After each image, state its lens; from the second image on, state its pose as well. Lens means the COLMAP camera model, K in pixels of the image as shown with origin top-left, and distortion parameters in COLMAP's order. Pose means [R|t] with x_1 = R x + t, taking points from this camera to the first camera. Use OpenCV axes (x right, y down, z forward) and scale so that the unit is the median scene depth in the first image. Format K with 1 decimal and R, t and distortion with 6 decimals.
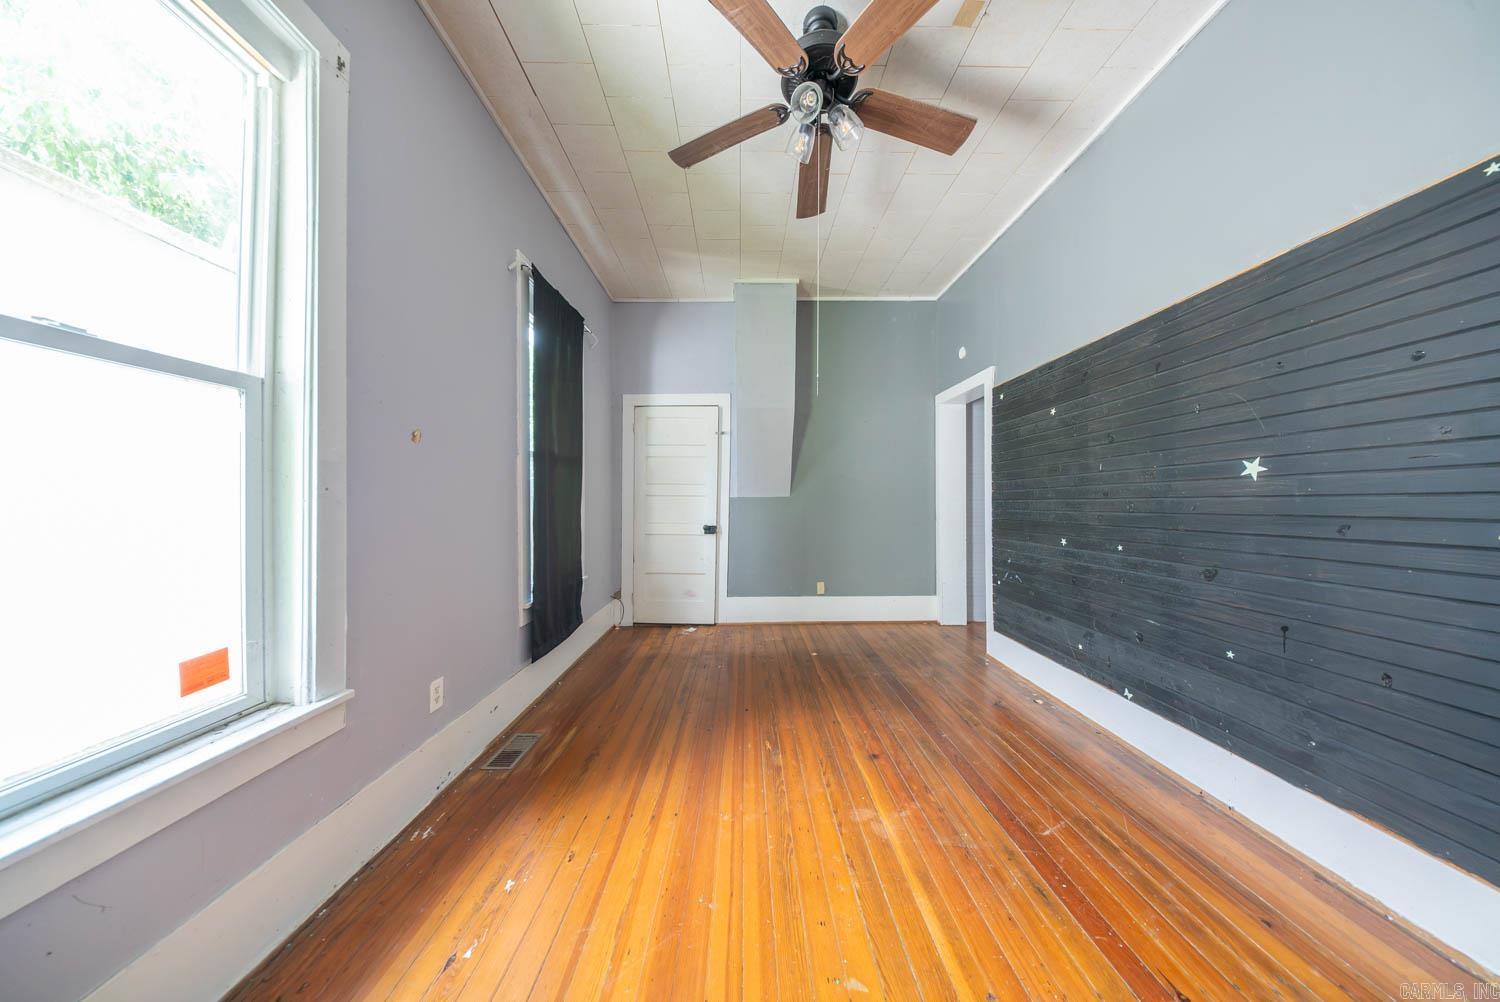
lens RADIAL K [[441.8, 0, 747.6], [0, 441.8, 517.0], [0, 0, 1]] dist [0.003713, -0.001414]
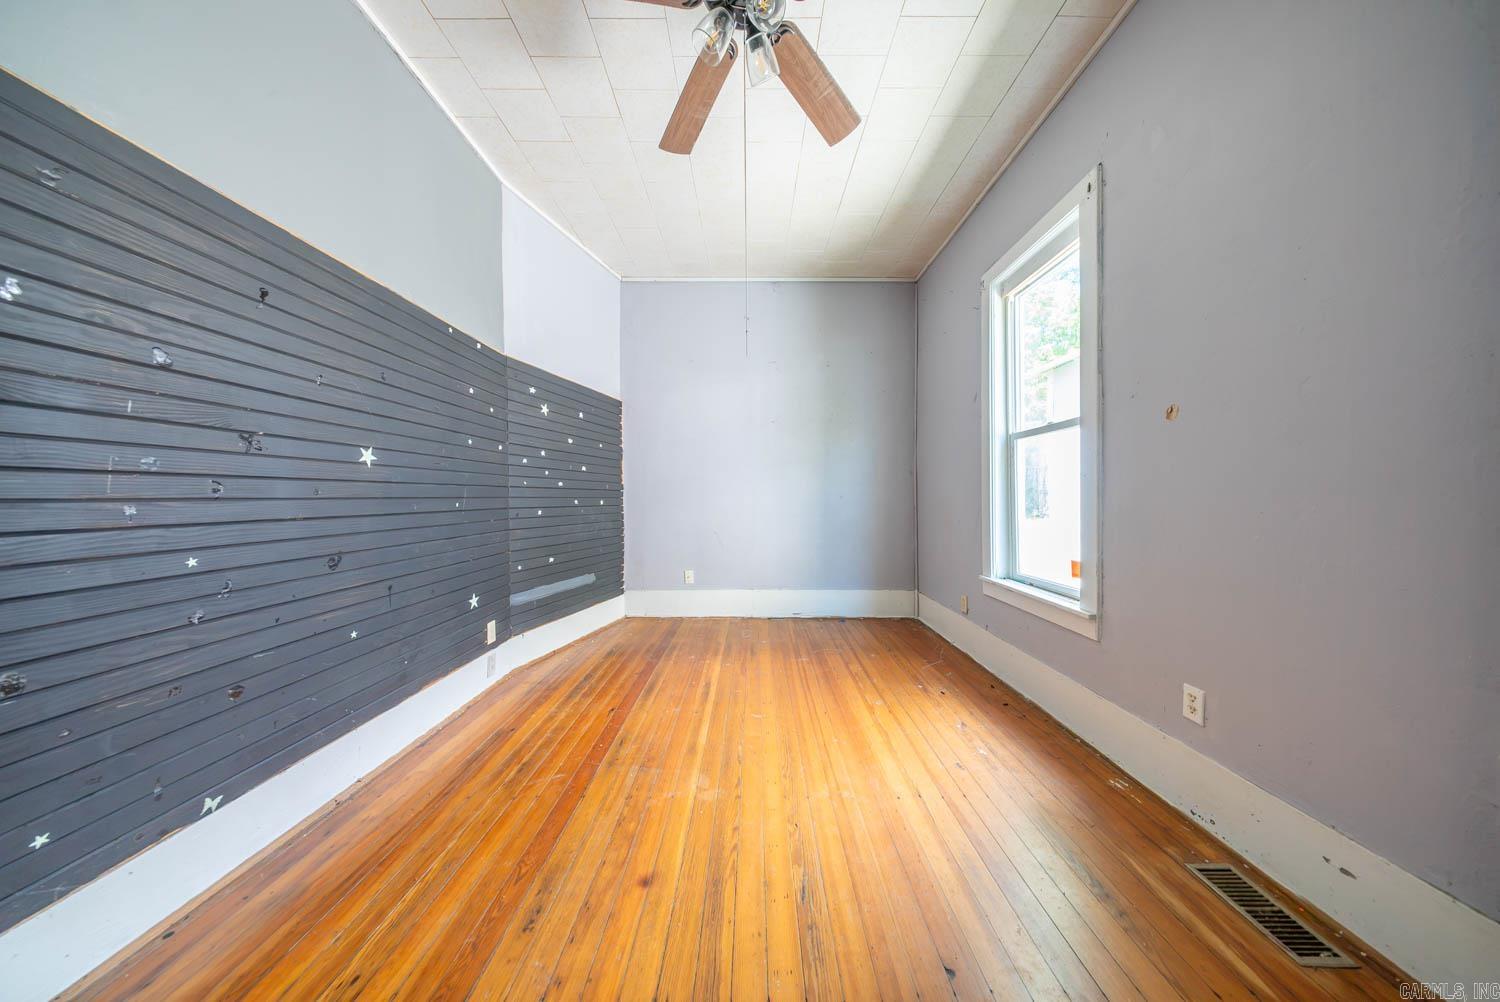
lens RADIAL K [[441.8, 0, 749.6], [0, 441.8, 497.8], [0, 0, 1]] dist [0.003713, -0.001414]
pose [[-0.999836, 0.005783, 0.017190, 0.160868], [0.006375, 0.999382, 0.034582, -0.038178], [-0.016980, 0.034686, -0.999254, 2.104371]]
